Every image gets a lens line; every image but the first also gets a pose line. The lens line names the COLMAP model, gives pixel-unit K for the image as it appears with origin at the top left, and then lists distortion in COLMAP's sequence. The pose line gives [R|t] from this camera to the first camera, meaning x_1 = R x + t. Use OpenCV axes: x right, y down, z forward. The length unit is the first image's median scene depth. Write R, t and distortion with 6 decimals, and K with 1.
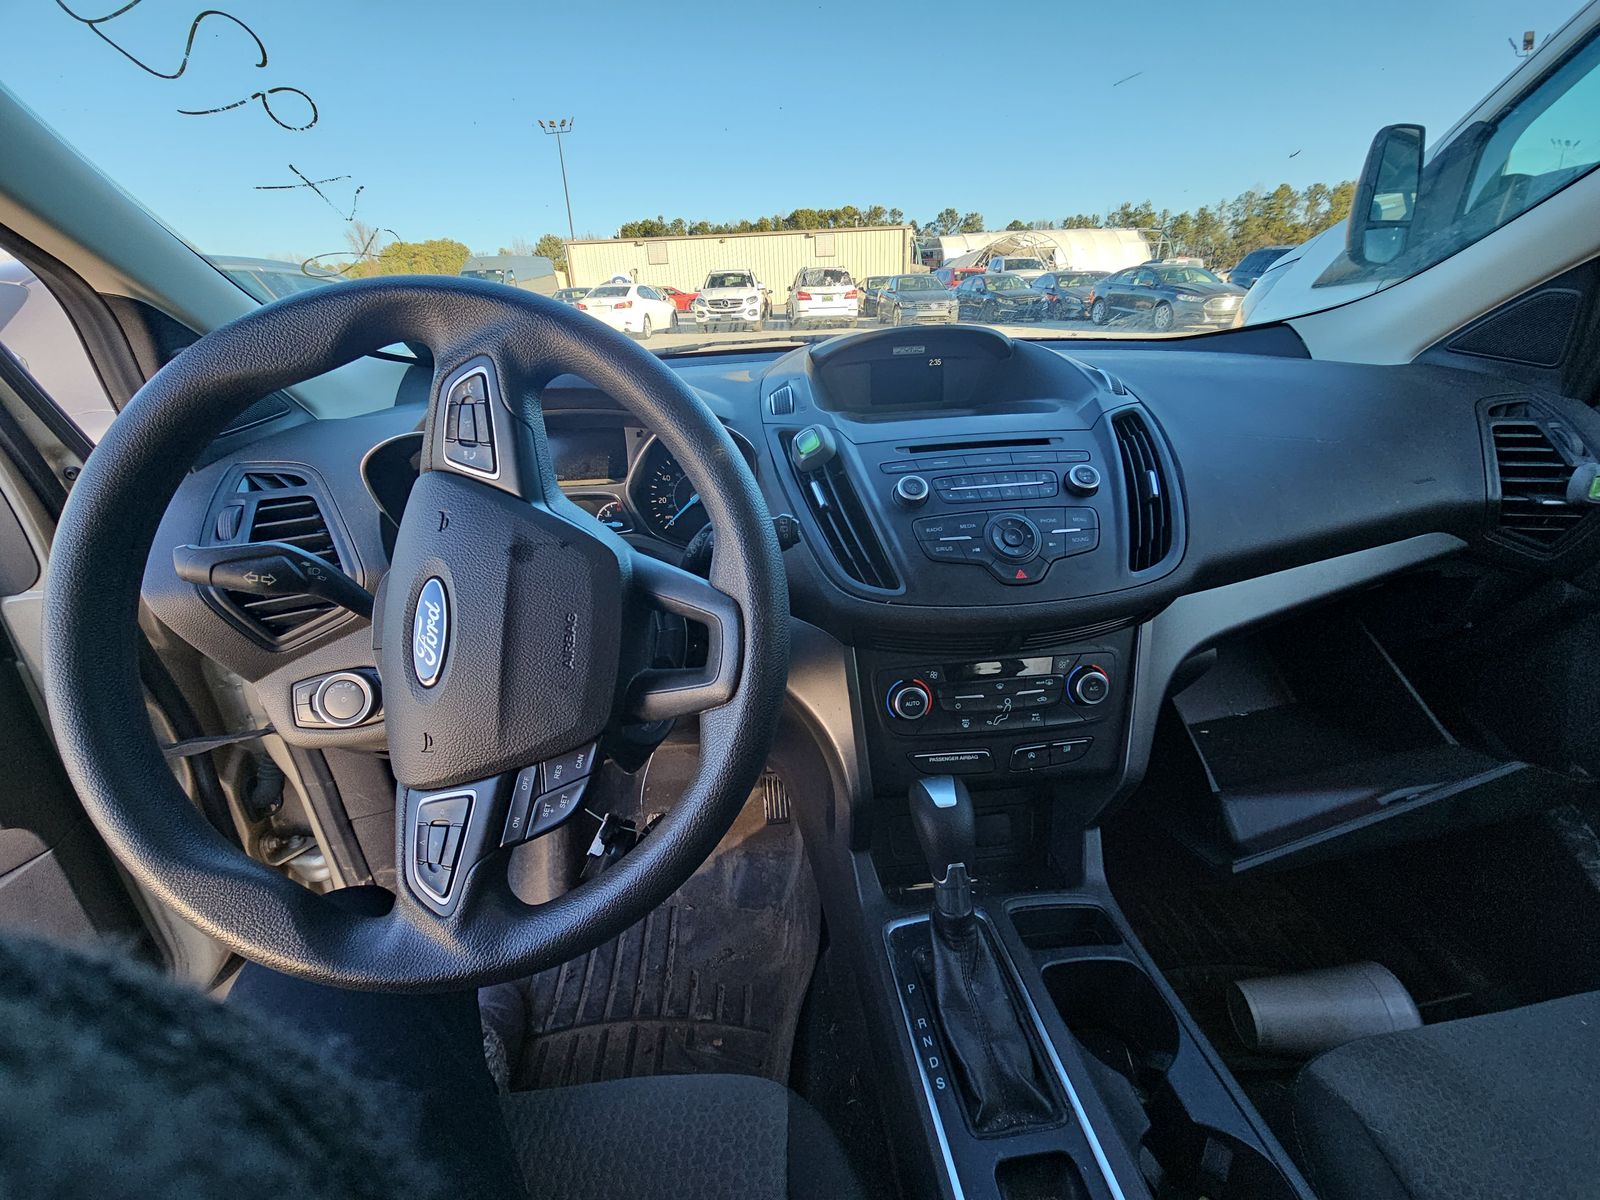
lens RADIAL K [[651.8, 0, 805.7], [0, 651.8, 598.0], [0, 0, 1]] dist [0.007742, -0.007791]
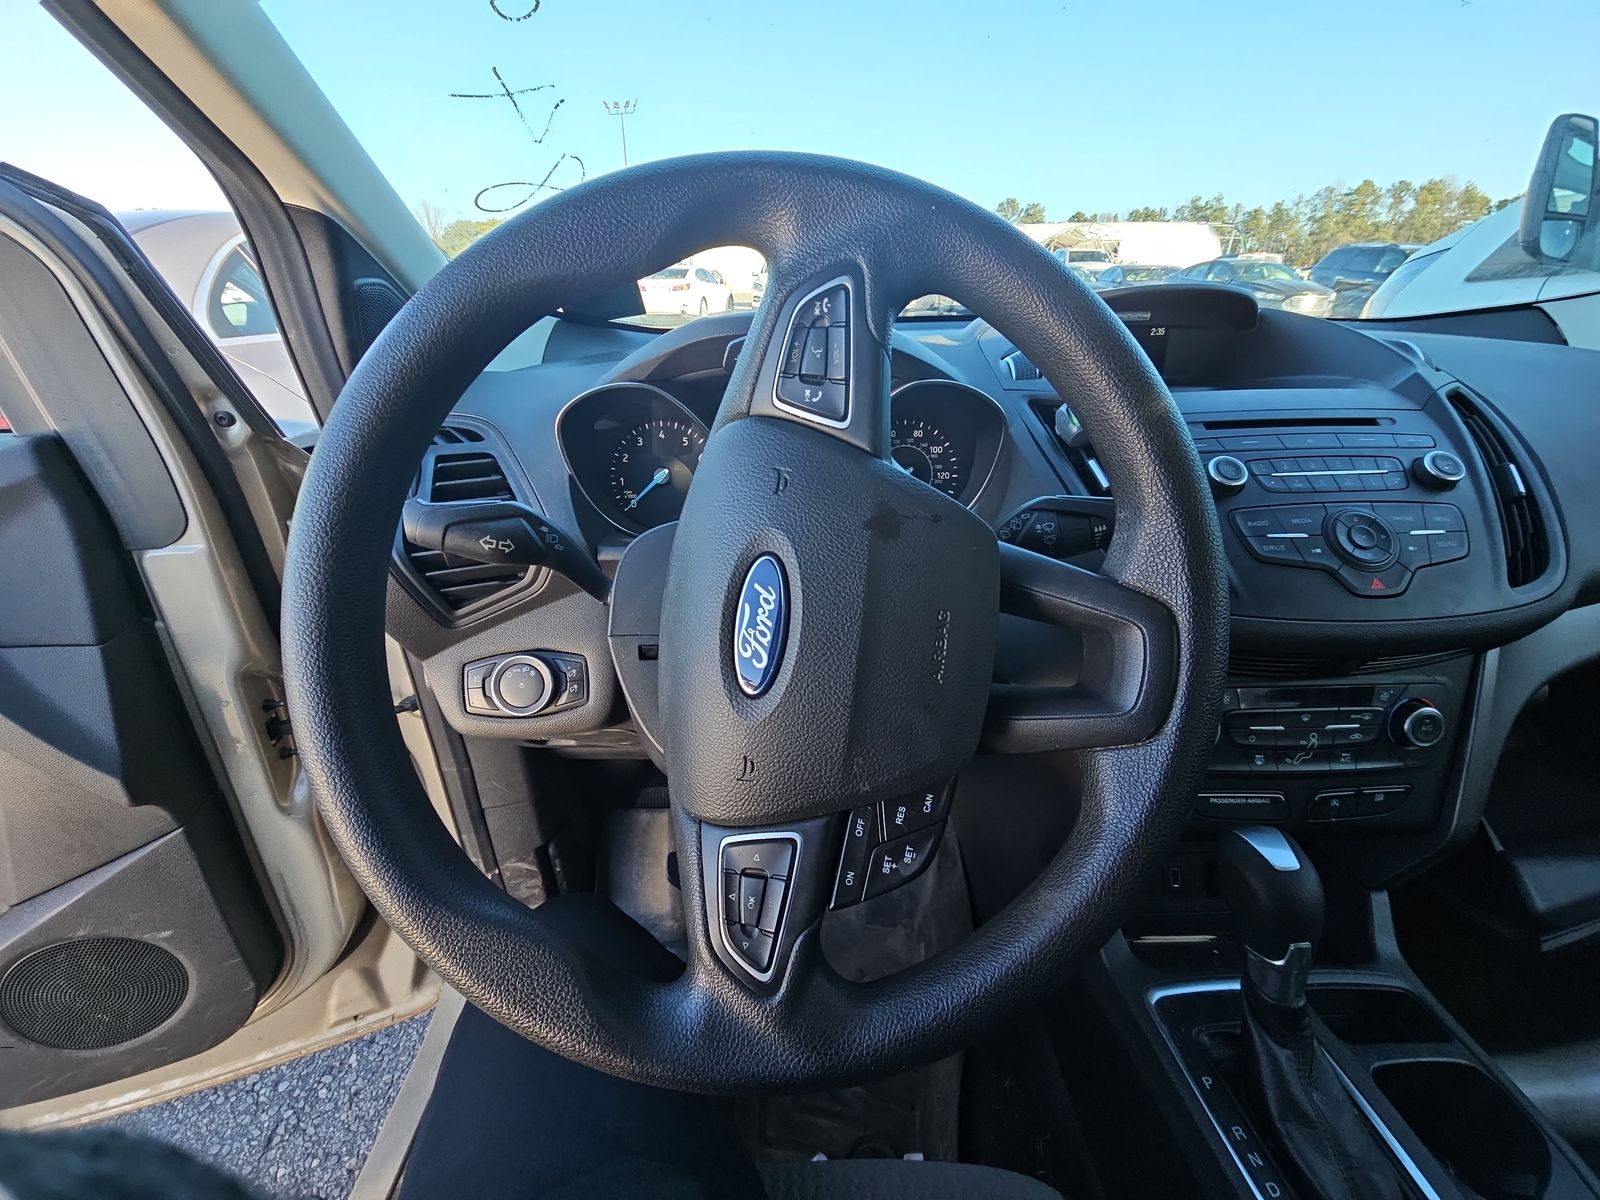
lens RADIAL K [[651.8, 0, 807.6], [0, 651.8, 597.2], [0, 0, 1]] dist [0.007742, -0.007791]
pose [[0.997303, 0.051867, -0.051937, -0.290563], [-0.051103, 0.998567, 0.015915, 0.002628], [0.052688, -0.013218, 0.998524, 0.145800]]
